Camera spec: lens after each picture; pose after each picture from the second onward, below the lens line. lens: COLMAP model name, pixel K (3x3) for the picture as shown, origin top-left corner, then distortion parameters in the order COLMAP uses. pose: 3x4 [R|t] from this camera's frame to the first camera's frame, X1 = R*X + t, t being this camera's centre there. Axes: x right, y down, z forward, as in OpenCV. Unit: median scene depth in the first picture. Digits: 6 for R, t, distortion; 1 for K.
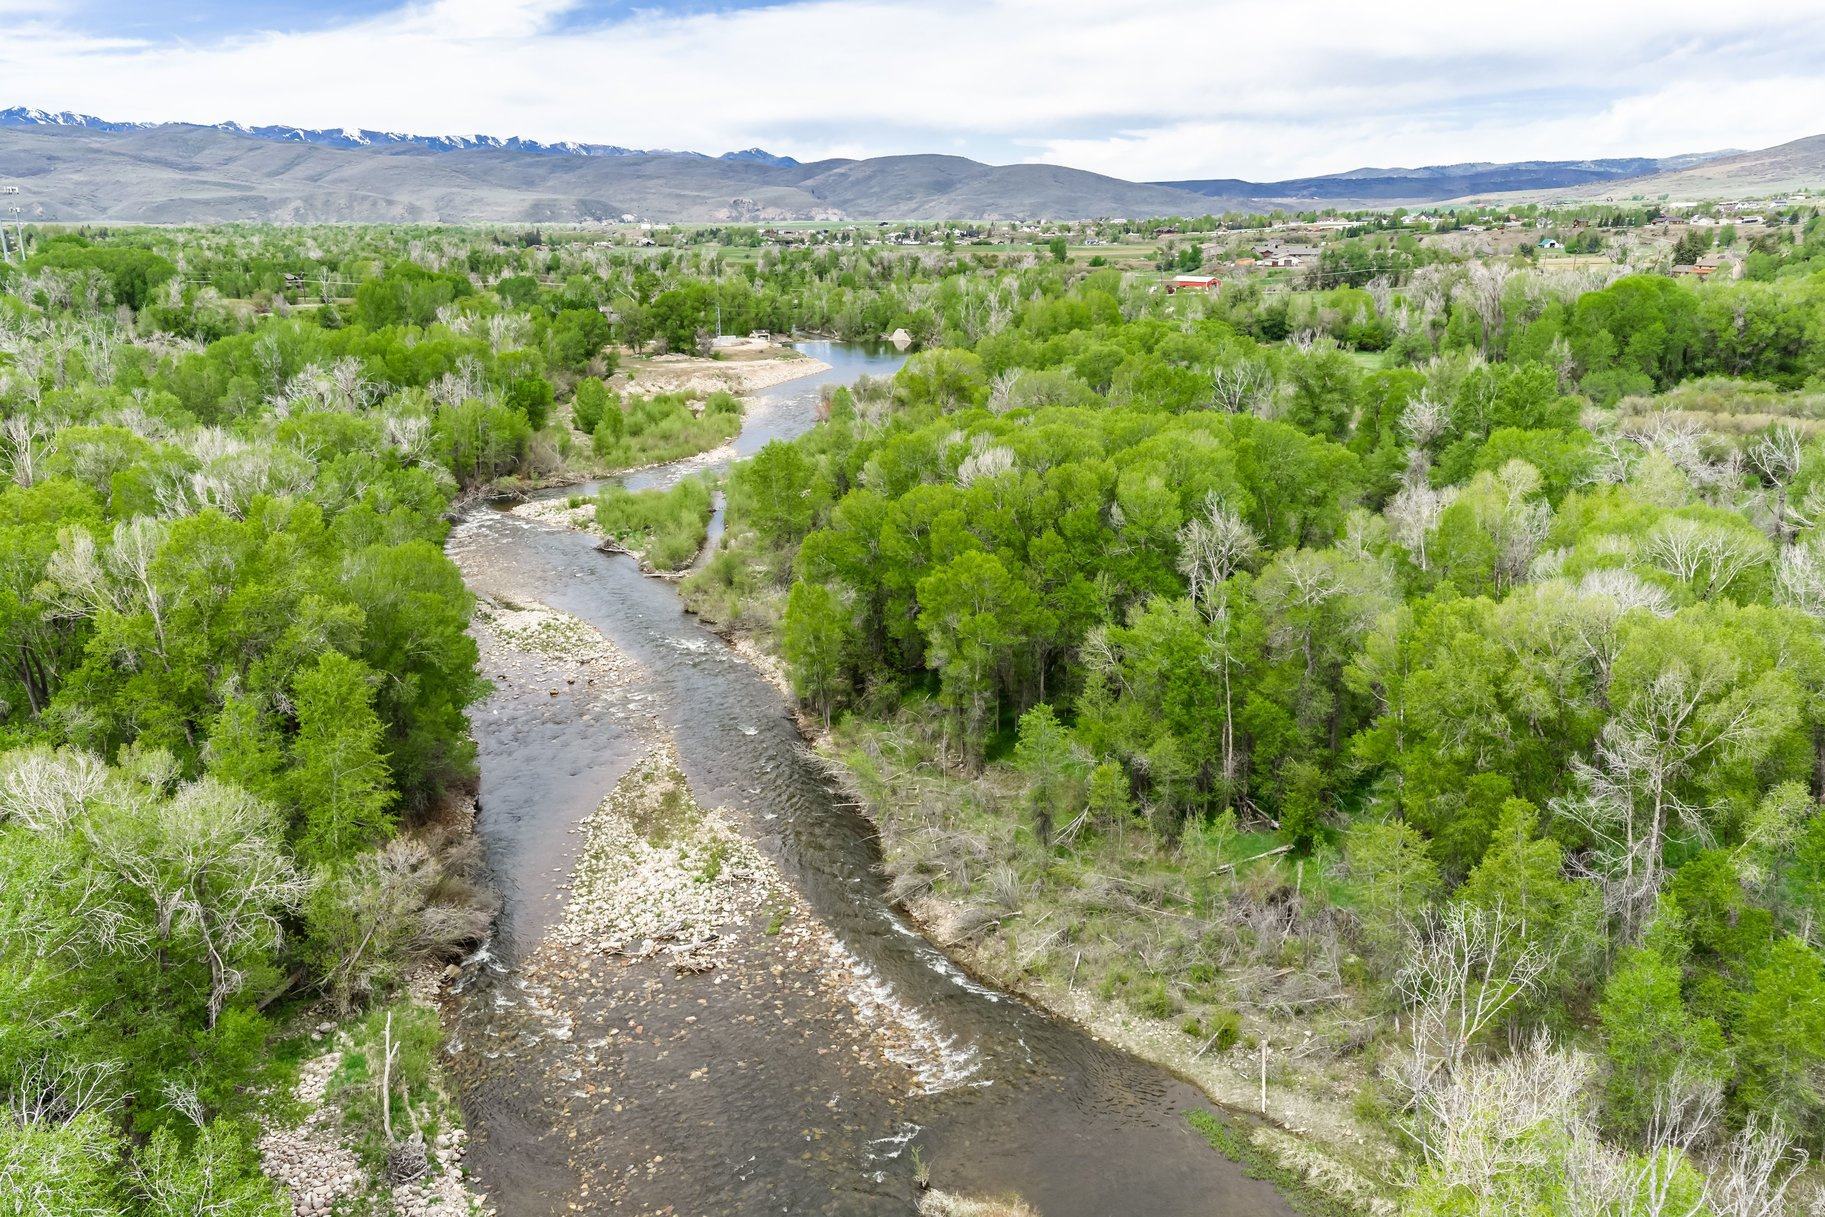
lens RADIAL K [[1479.6, 0, 939.6], [0, 1479.6, 629.8], [0, 0, 1]] dist [0.087057, -0.018871]
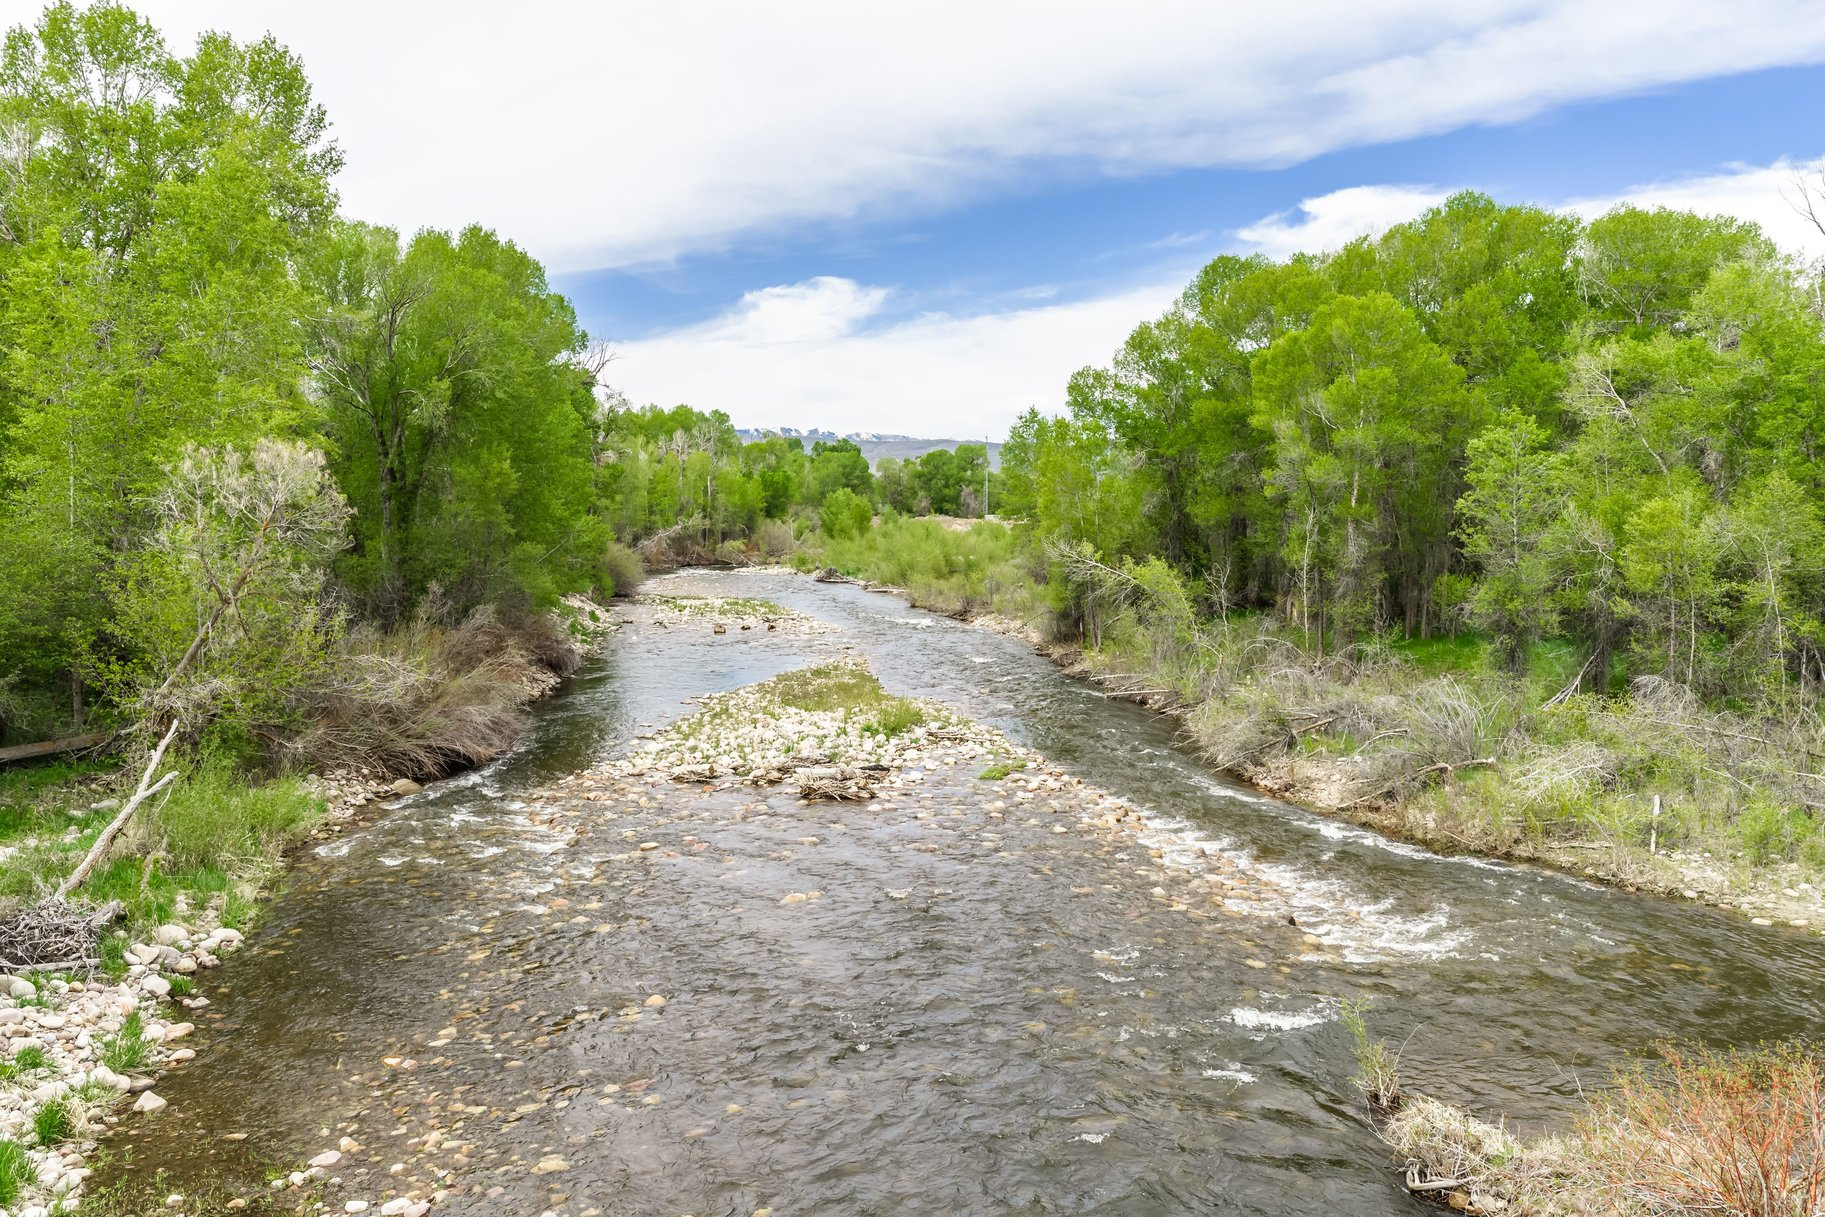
lens RADIAL K [[1479.6, 0, 939.6], [0, 1479.6, 629.8], [0, 0, 1]] dist [0.087057, -0.018871]
pose [[0.983744, 0.028046, -0.177373, -0.023258], [-0.060778, 0.981436, -0.181903, 0.150621], [0.168978, 0.189726, 0.967187, 0.291209]]
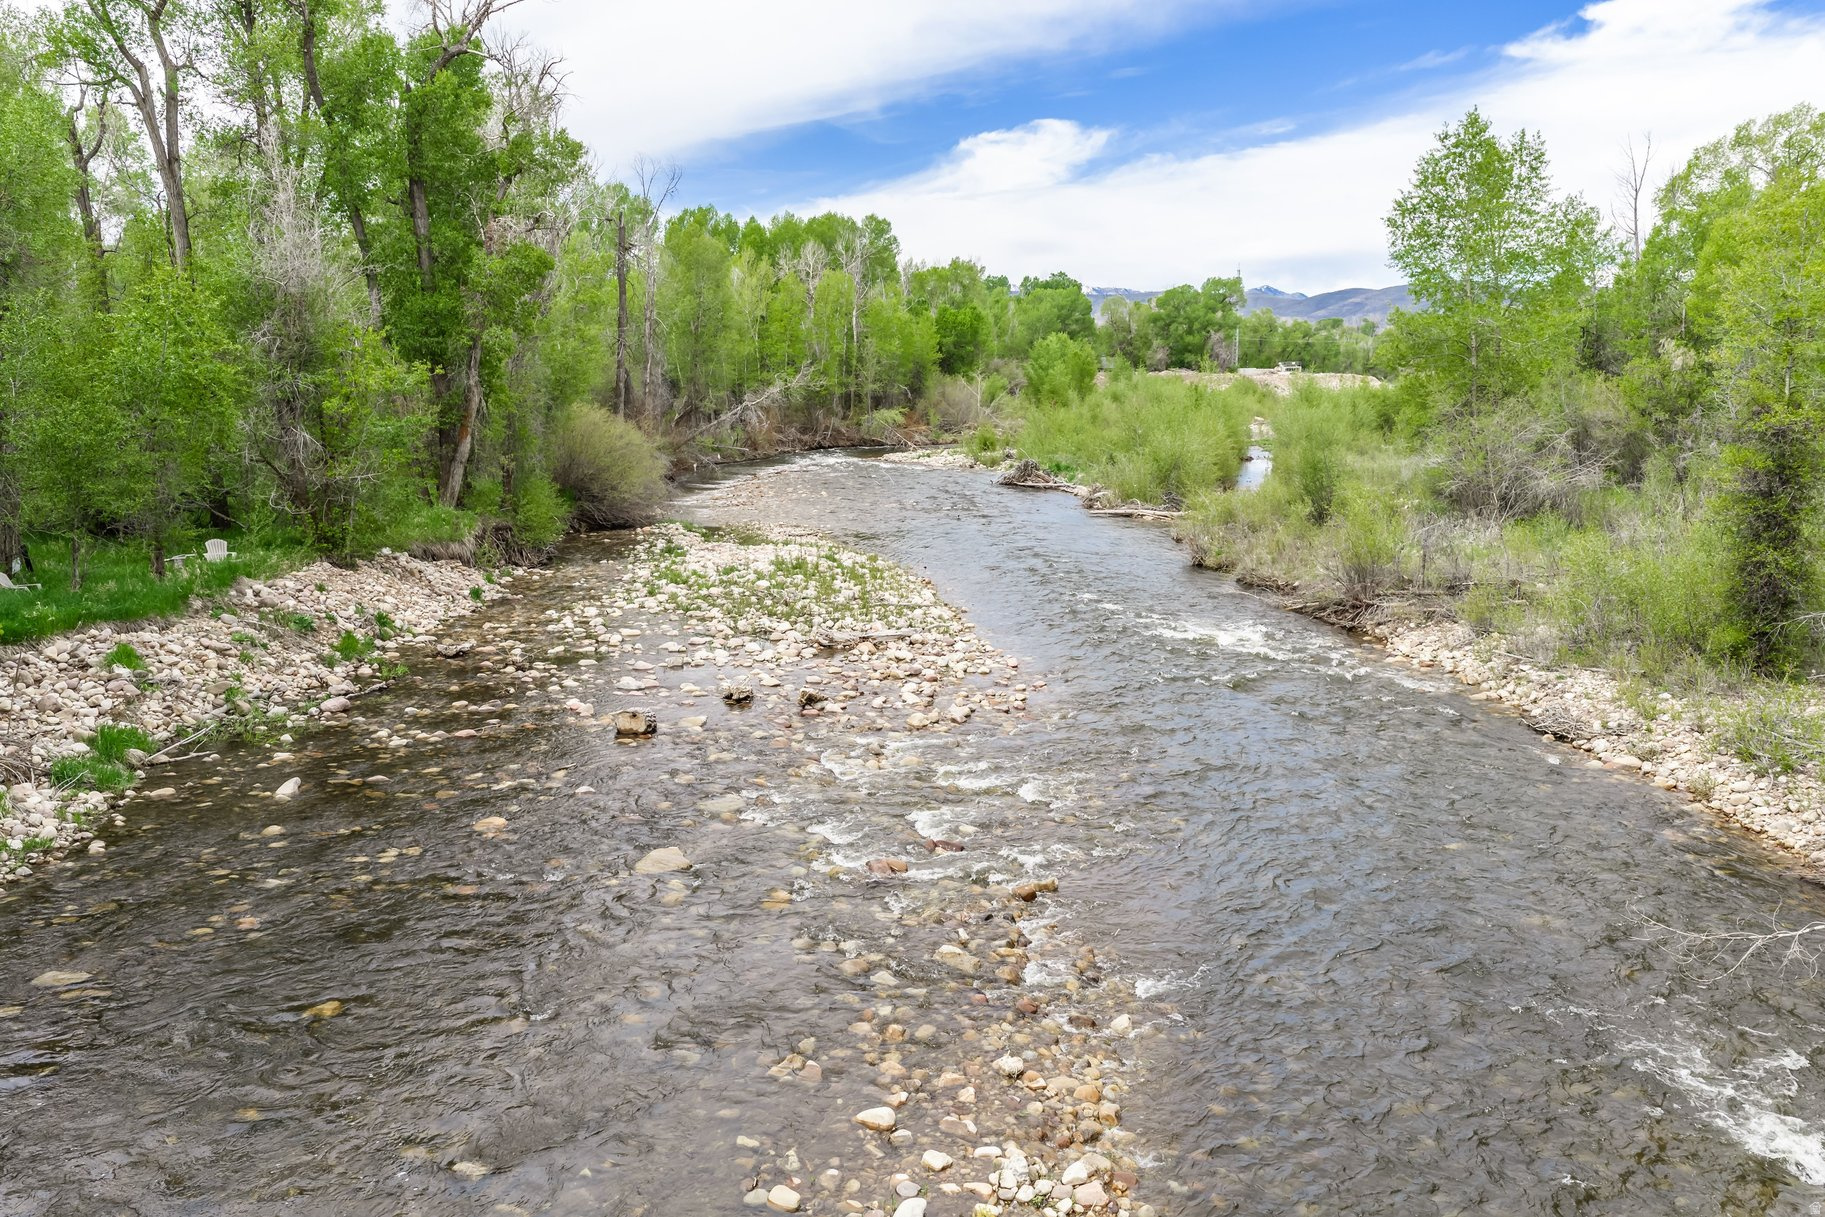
lens RADIAL K [[1479.6, 0, 939.6], [0, 1479.6, 629.8], [0, 0, 1]] dist [0.087057, -0.018871]
pose [[0.947532, 0.057738, -0.314403, -0.130632], [-0.086695, 0.993106, -0.078897, 0.037251], [0.307680, 0.102015, 0.946005, 0.724514]]
